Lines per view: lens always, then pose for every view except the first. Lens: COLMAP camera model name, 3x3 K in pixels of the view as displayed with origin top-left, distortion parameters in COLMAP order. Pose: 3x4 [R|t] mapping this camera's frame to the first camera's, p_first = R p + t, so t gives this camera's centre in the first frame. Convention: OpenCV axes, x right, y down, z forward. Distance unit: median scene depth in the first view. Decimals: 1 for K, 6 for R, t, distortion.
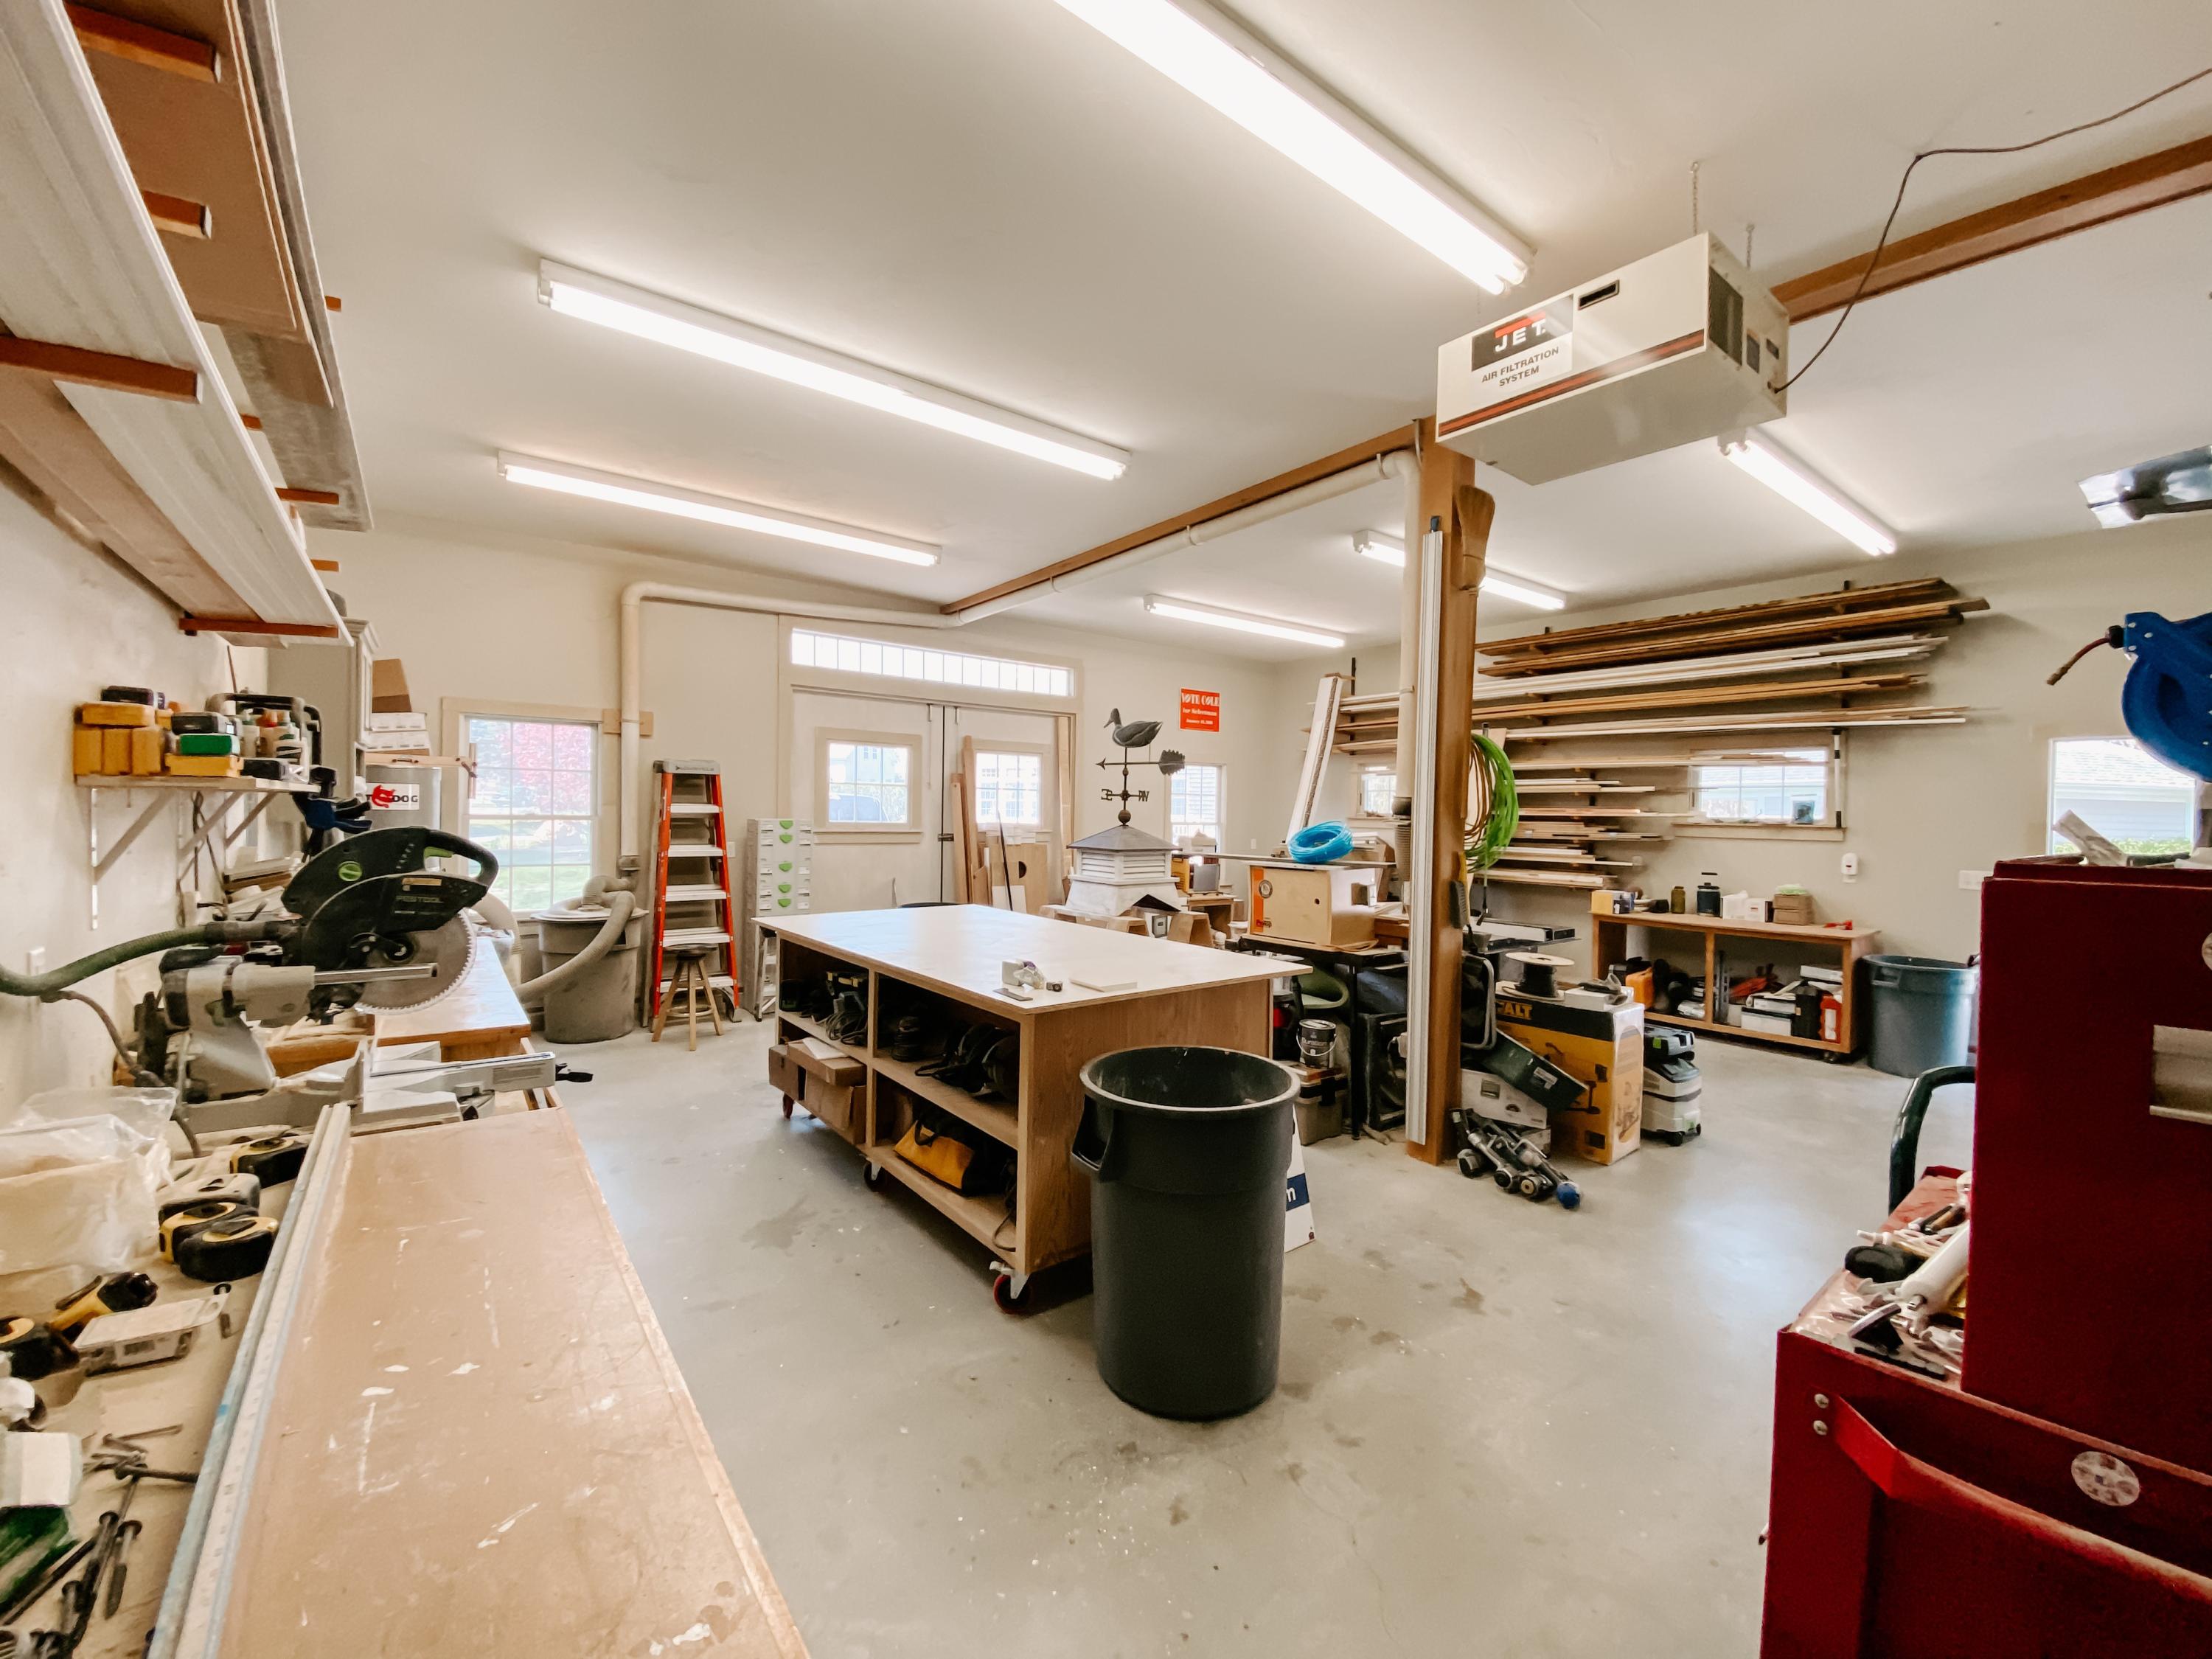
lens RADIAL K [[894.3, 0, 1106.0], [0, 894.3, 829.5], [0, 0, 1]] dist [-0.000103, -0.000037]
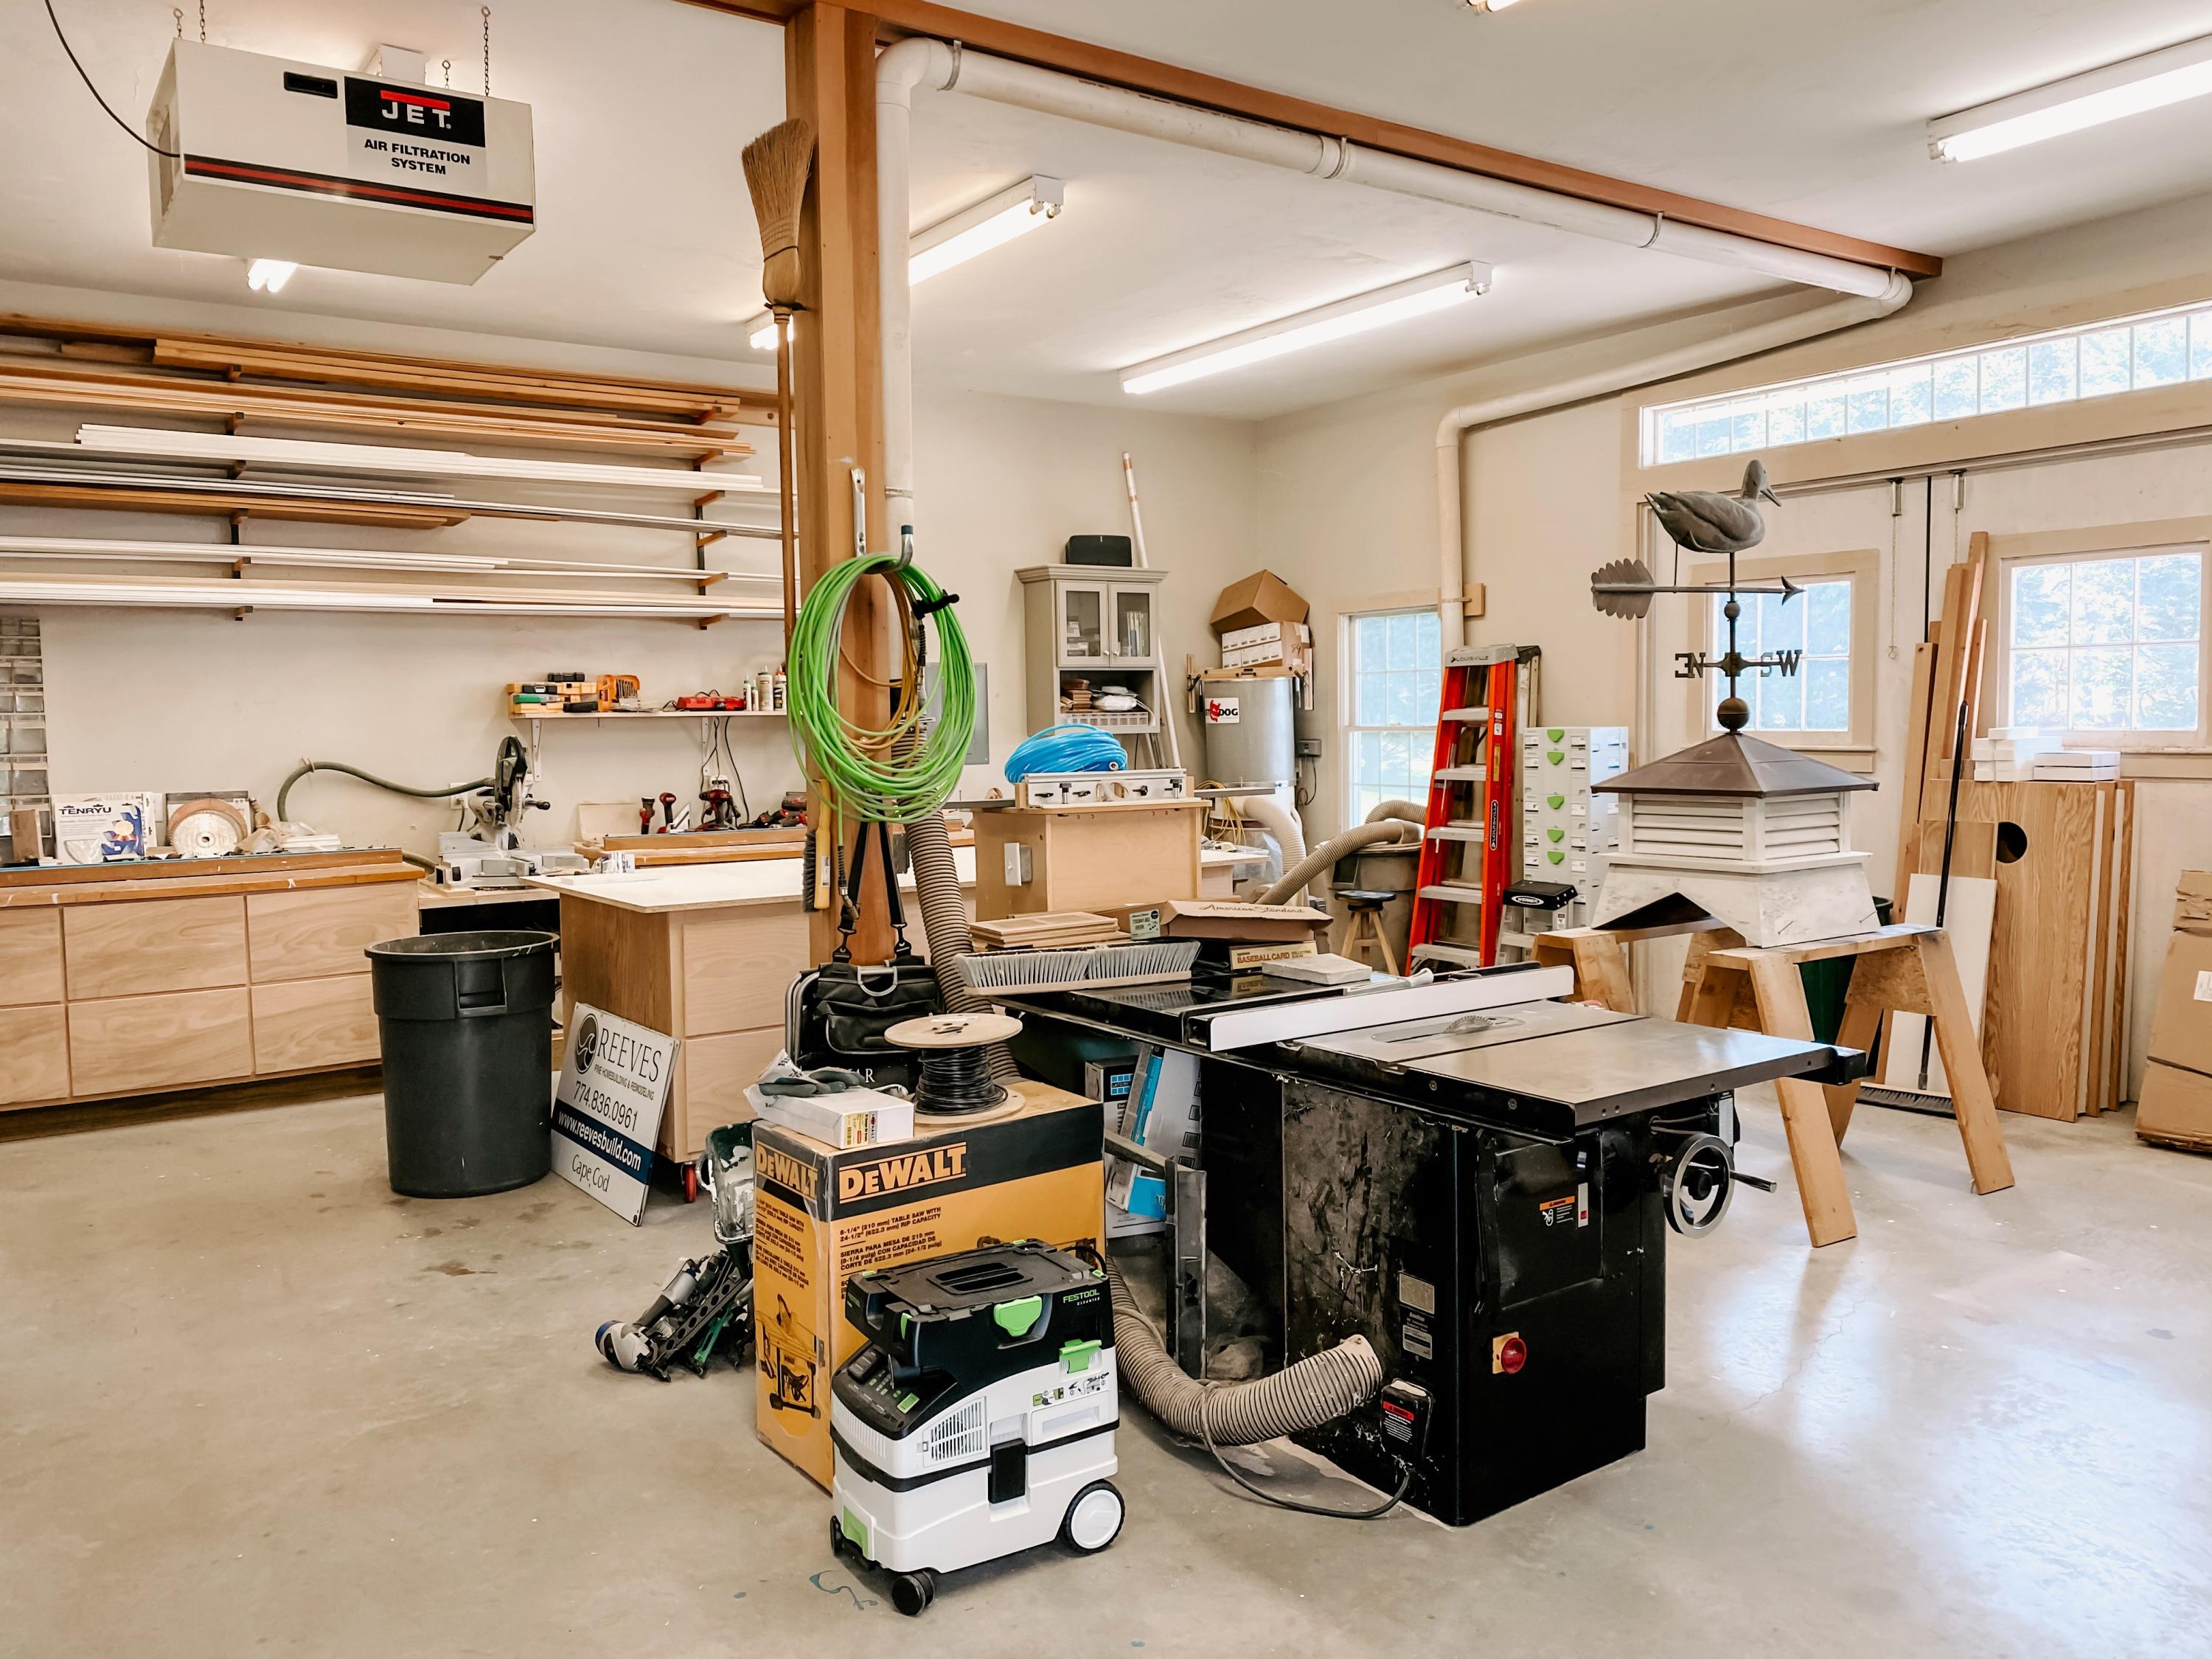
lens RADIAL K [[1690.3, 0, 1106.0], [0, 1690.3, 829.5], [0, 0, 1]] dist [0.005887, 0.002334]
pose [[-0.052998, 0.049523, -0.997366, 0.867432], [-0.004776, 0.998746, 0.049845, 0.002698], [0.998583, 0.007405, -0.052695, 0.742695]]
